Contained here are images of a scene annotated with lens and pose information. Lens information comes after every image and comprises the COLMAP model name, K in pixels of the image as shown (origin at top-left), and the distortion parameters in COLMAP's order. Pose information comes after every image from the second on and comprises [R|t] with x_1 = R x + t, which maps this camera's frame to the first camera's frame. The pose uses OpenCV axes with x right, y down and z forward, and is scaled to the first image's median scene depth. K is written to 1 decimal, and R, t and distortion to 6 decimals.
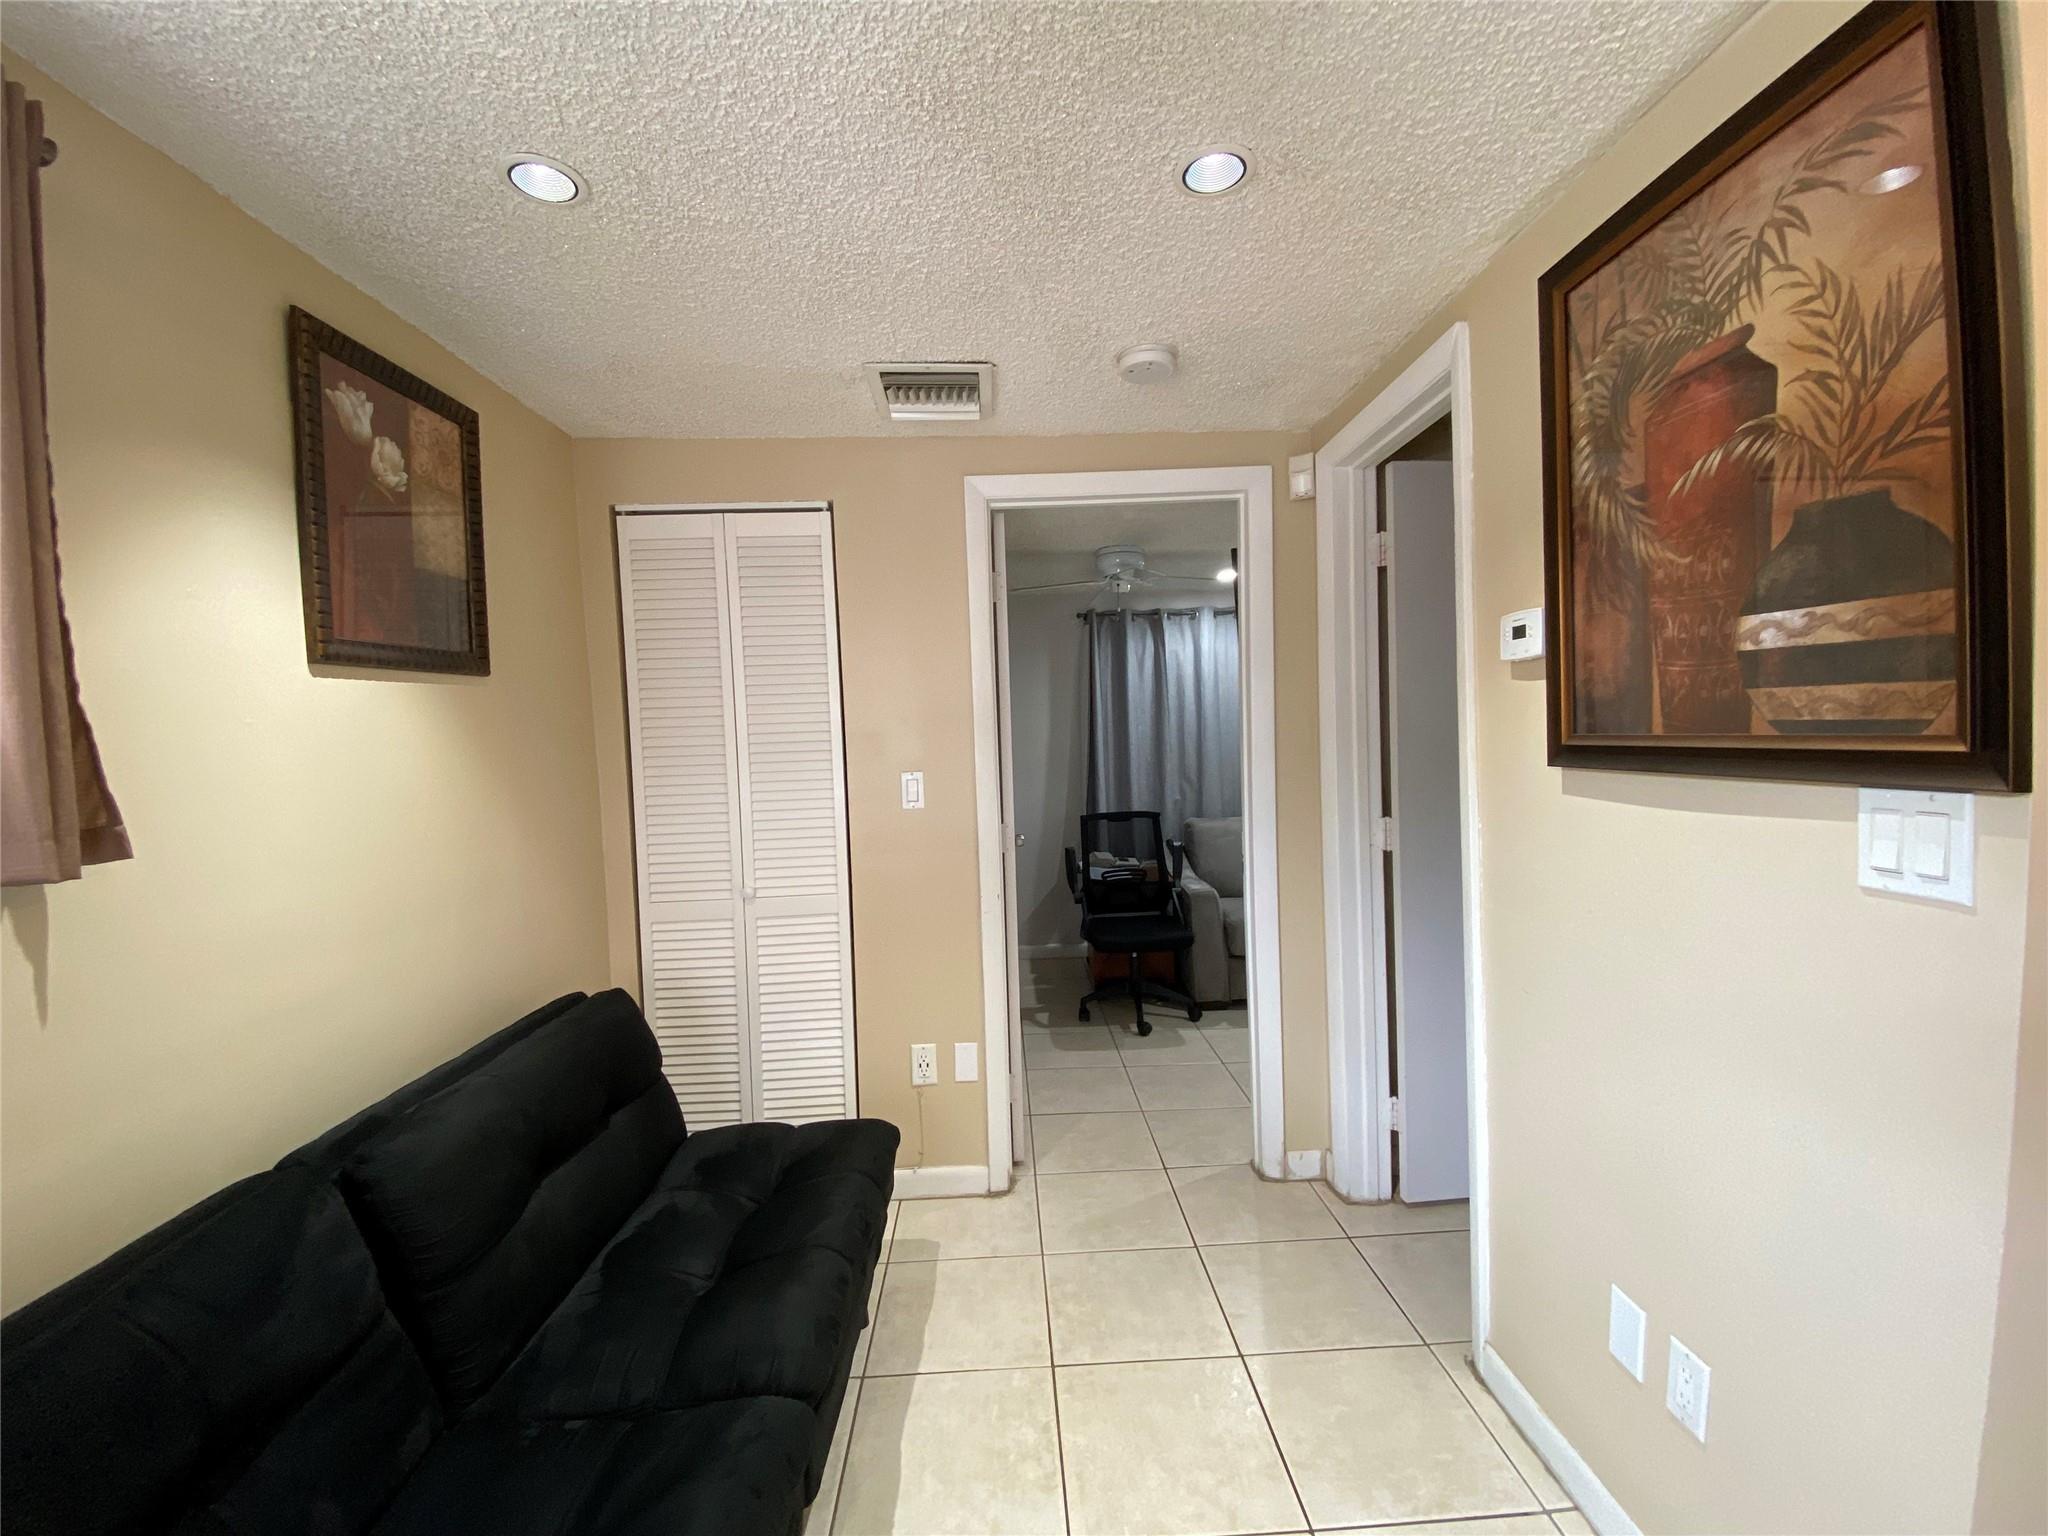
lens RADIAL K [[836.4, 0, 1008.8], [0, 836.4, 771.6], [0, 0, 1]] dist [-0.008475, -0.009333]
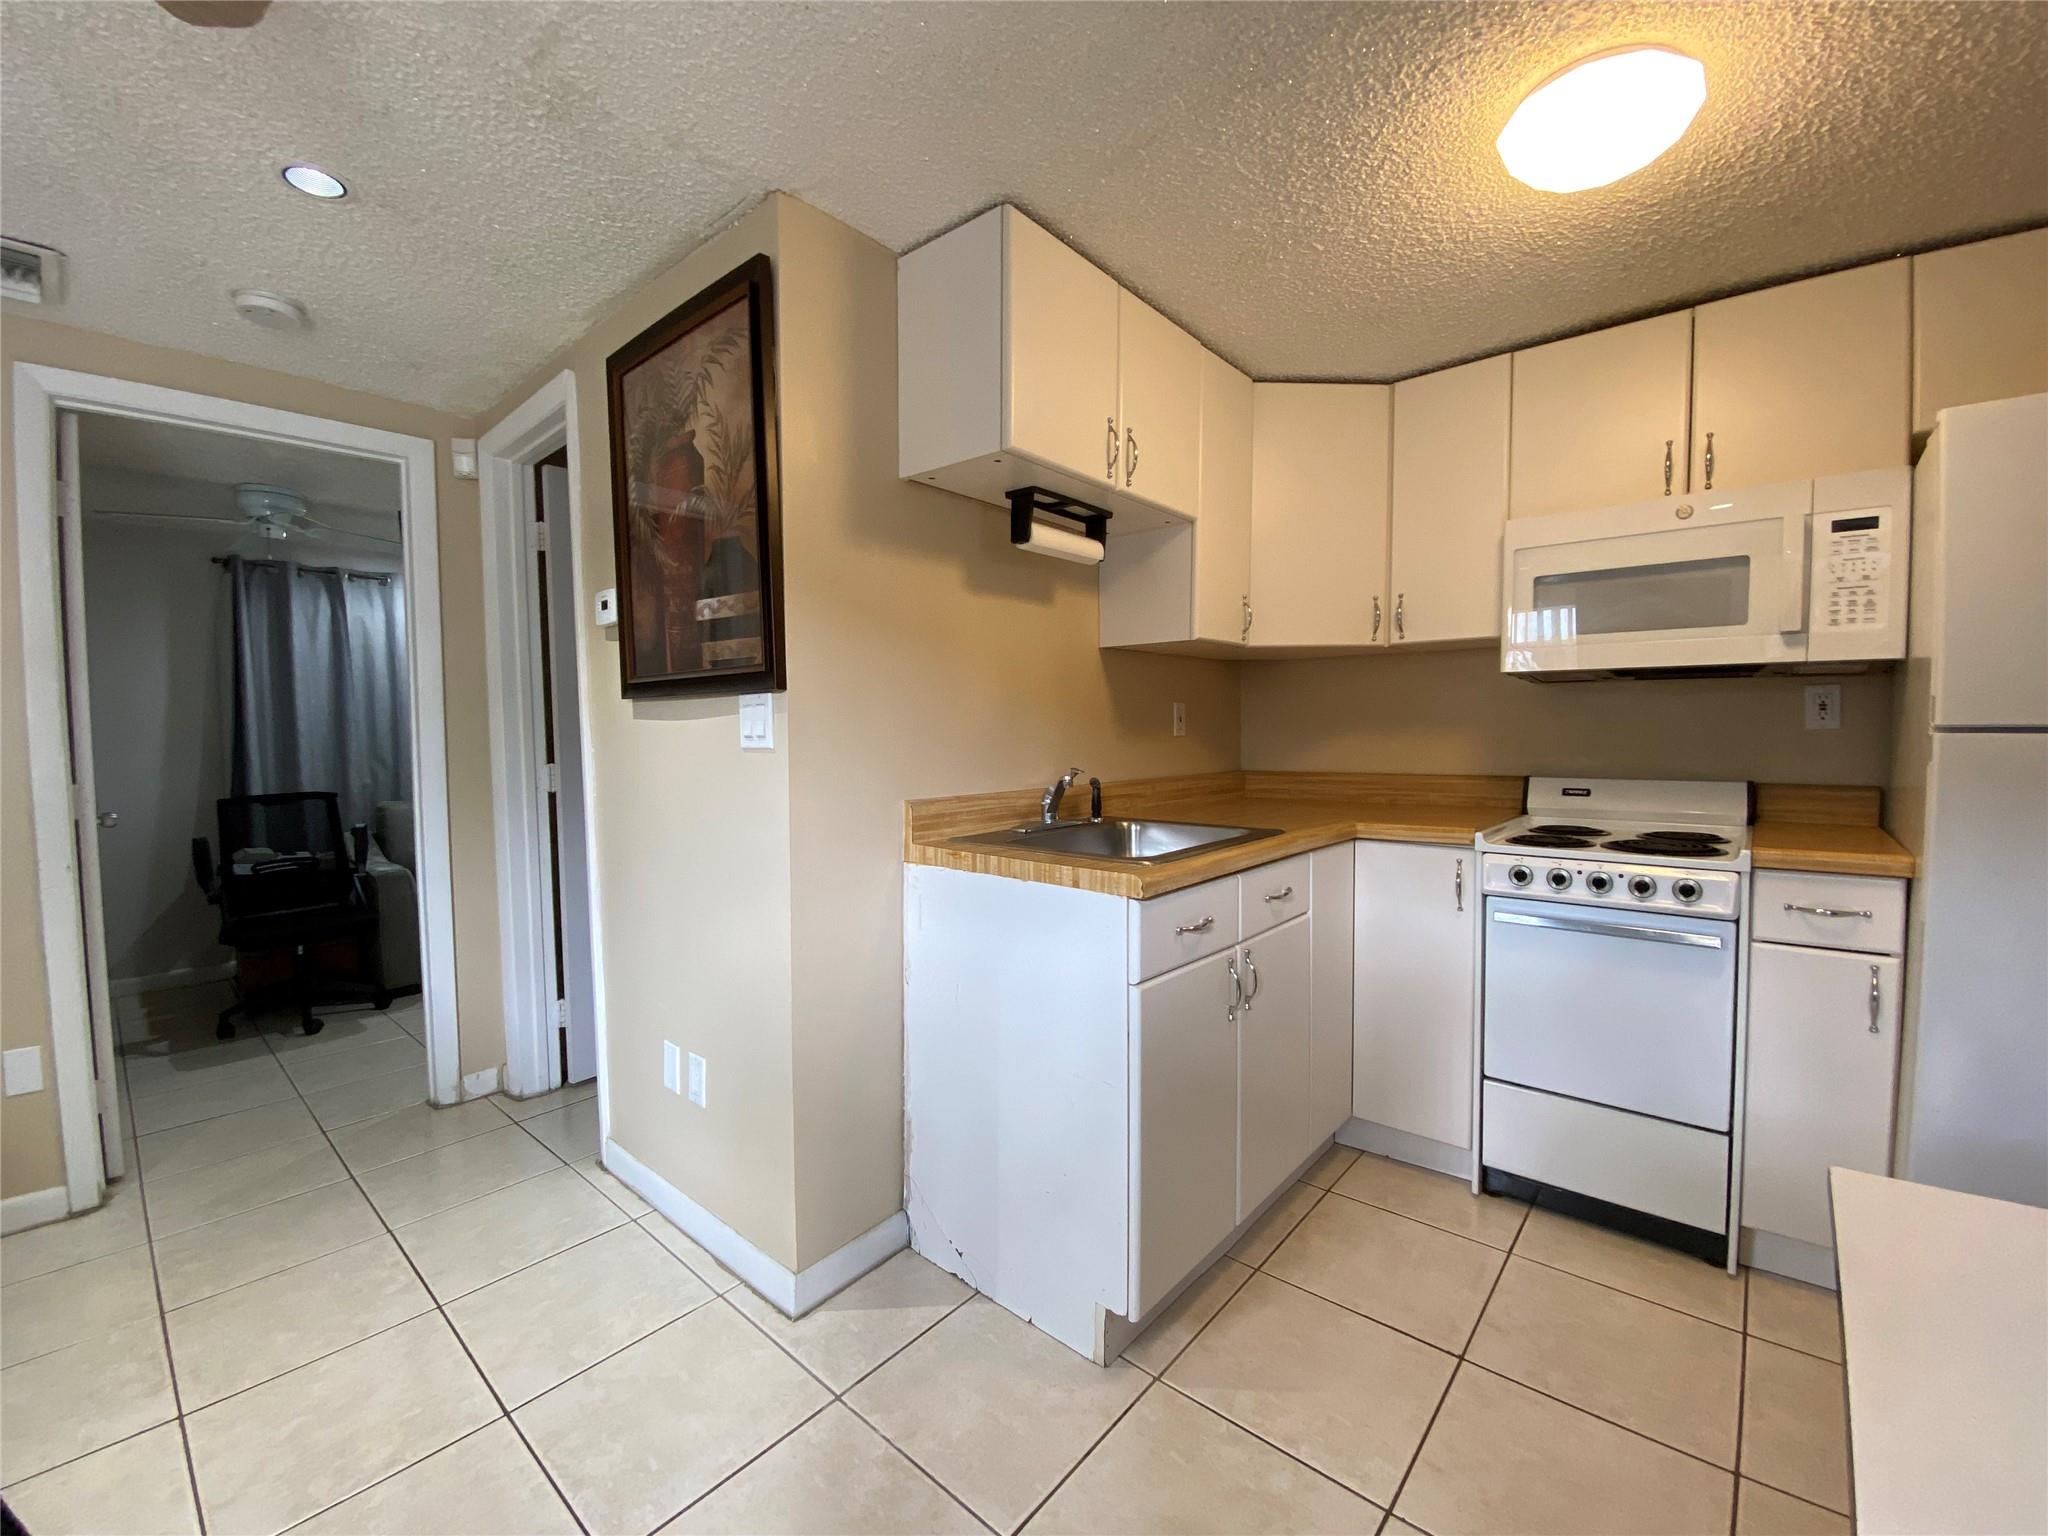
lens RADIAL K [[836.4, 0, 1040.1], [0, 836.4, 770.7], [0, 0, 1]] dist [-0.008475, -0.009333]
pose [[0.661192, -0.009241, 0.750160, 0.027690], [0.018899, 0.999812, -0.004342, 0.083095], [-0.749979, 0.017048, 0.661242, -0.299641]]
